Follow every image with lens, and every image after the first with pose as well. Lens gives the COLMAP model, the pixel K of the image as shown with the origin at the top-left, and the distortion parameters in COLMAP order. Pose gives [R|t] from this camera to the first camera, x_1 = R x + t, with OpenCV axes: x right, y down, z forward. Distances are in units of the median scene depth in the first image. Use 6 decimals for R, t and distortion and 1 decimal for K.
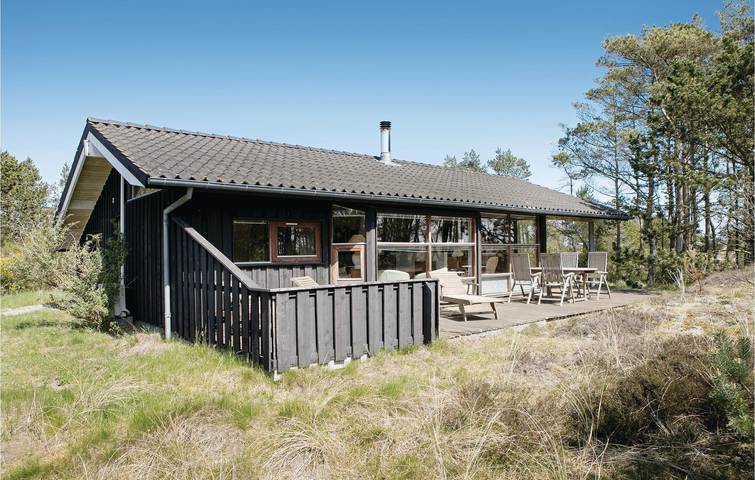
lens RADIAL K [[514.2, 0, 377.5], [0, 514.2, 240.0], [0, 0, 1]] dist [-0.059461, -0.000235]
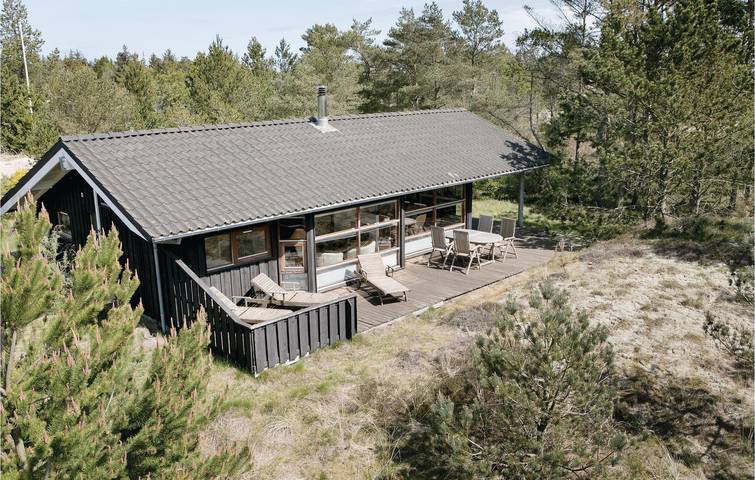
lens RADIAL K [[672.0, 0, 377.5], [0, 672.0, 240.0], [0, 0, 1]] dist [0.003198, 0.001605]
pose [[0.996650, -0.018707, 0.079619, 0.027083], [-0.002164, 0.967117, 0.254323, -0.563574], [-0.081758, -0.253644, 0.963836, -0.821801]]
